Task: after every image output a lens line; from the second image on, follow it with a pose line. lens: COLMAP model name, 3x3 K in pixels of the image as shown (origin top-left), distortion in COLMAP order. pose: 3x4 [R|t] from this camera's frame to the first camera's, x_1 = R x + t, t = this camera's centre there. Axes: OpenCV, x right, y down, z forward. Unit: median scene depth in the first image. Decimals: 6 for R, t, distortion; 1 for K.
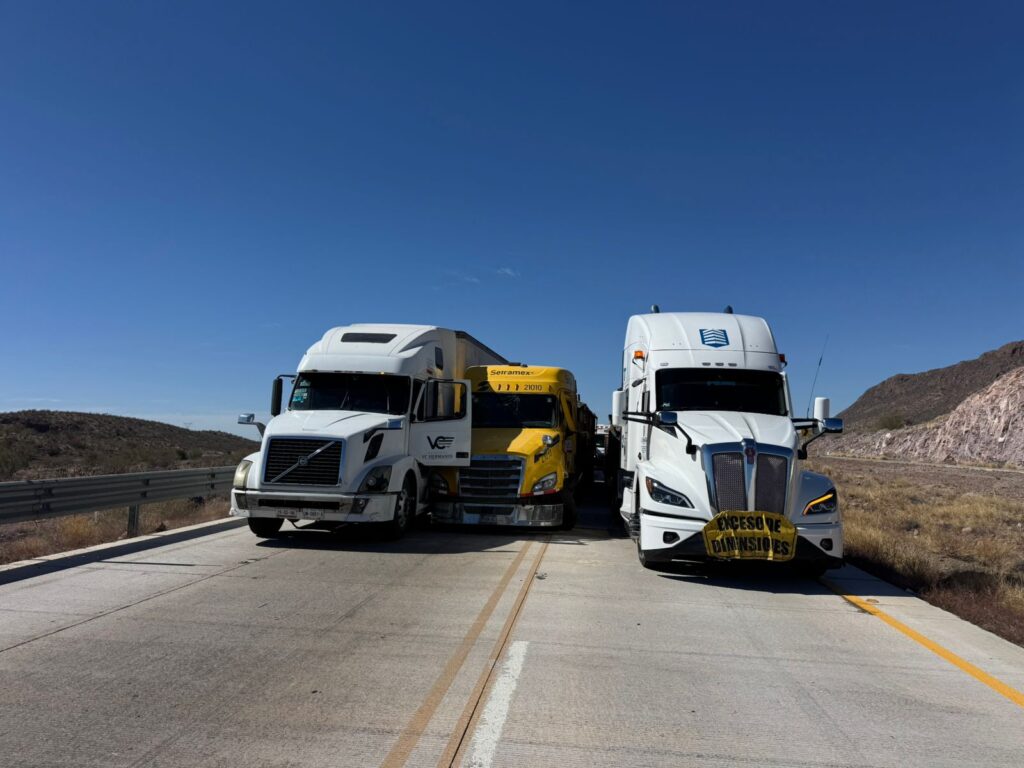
lens RADIAL K [[714.6, 0, 515.9], [0, 714.6, 360.4], [0, 0, 1]] dist [0.035643, -0.024100]
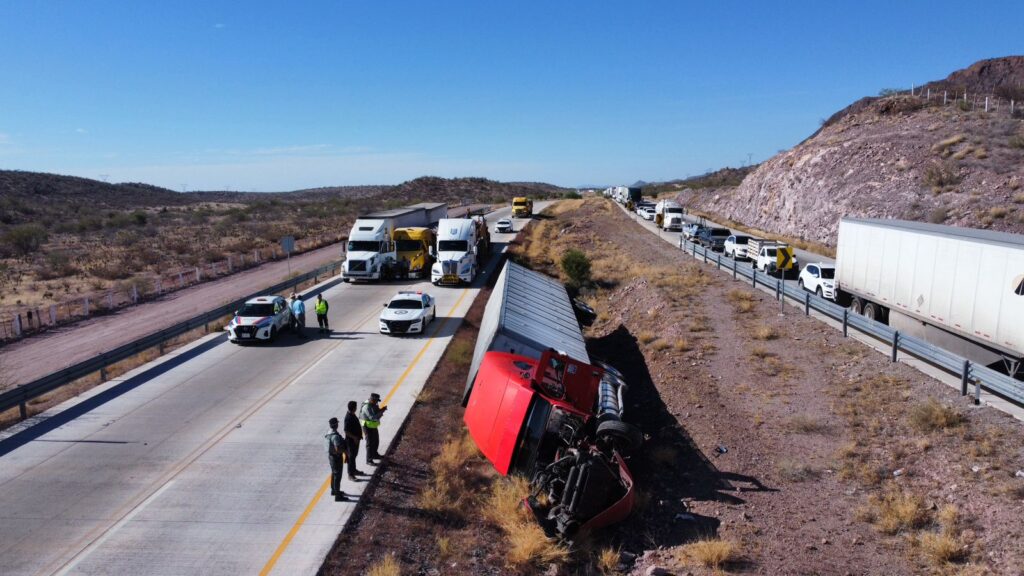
lens RADIAL K [[778.7, 0, 508.2], [0, 778.7, 284.4], [0, 0, 1]] dist [-0.003802, -0.000014]
pose [[0.997898, -0.041282, 0.049961, 0.321269], [0.027887, 0.969380, 0.243978, -0.747886], [-0.058503, -0.242072, 0.968493, -3.121844]]
